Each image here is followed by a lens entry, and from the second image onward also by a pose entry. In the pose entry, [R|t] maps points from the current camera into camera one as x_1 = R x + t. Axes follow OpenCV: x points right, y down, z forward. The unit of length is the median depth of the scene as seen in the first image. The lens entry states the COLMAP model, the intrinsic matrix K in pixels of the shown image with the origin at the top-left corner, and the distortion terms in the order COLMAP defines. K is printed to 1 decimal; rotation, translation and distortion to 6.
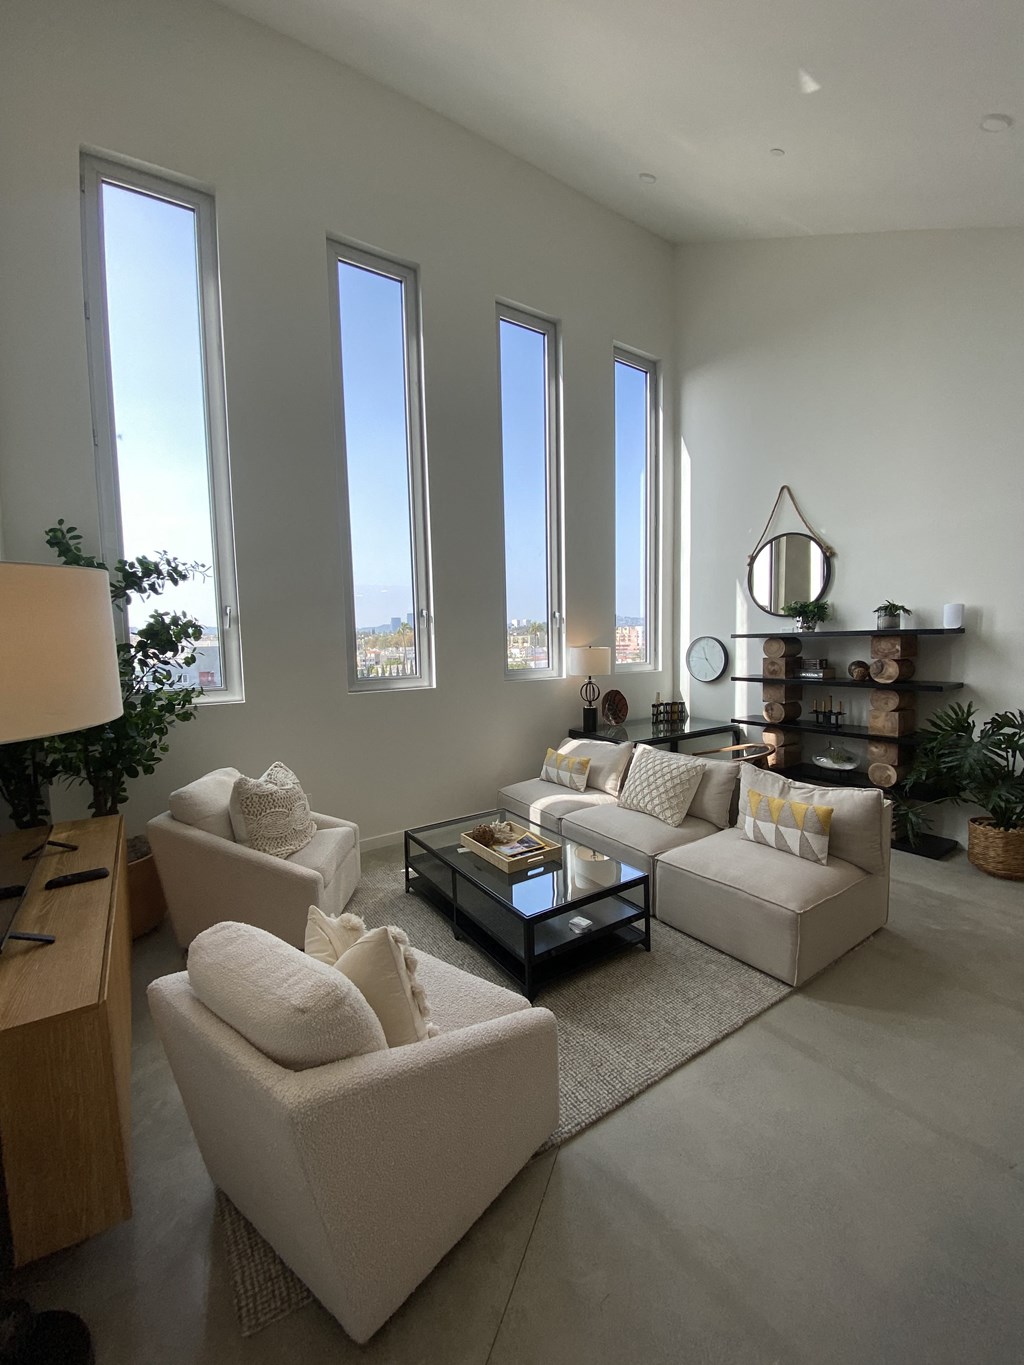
lens RADIAL K [[567.0, 0, 507.0], [0, 567.0, 688.2], [0, 0, 1]] dist [0.001400, -0.014066]
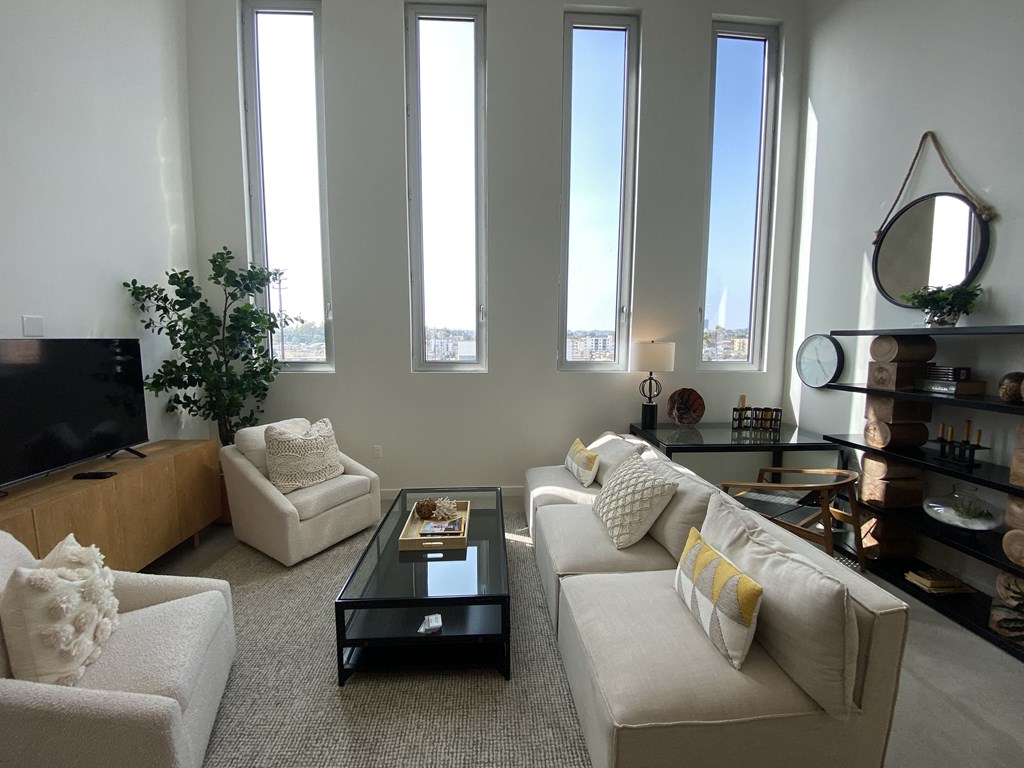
lens RADIAL K [[425.3, 0, 512.0], [0, 425.3, 384.0], [0, 0, 1]] dist [0.001400, -0.014066]
pose [[0.857073, 0.076335, -0.509509, 0.340450], [-0.066965, 0.997079, 0.036739, -0.012231], [0.510825, 0.002631, 0.859681, 0.266188]]
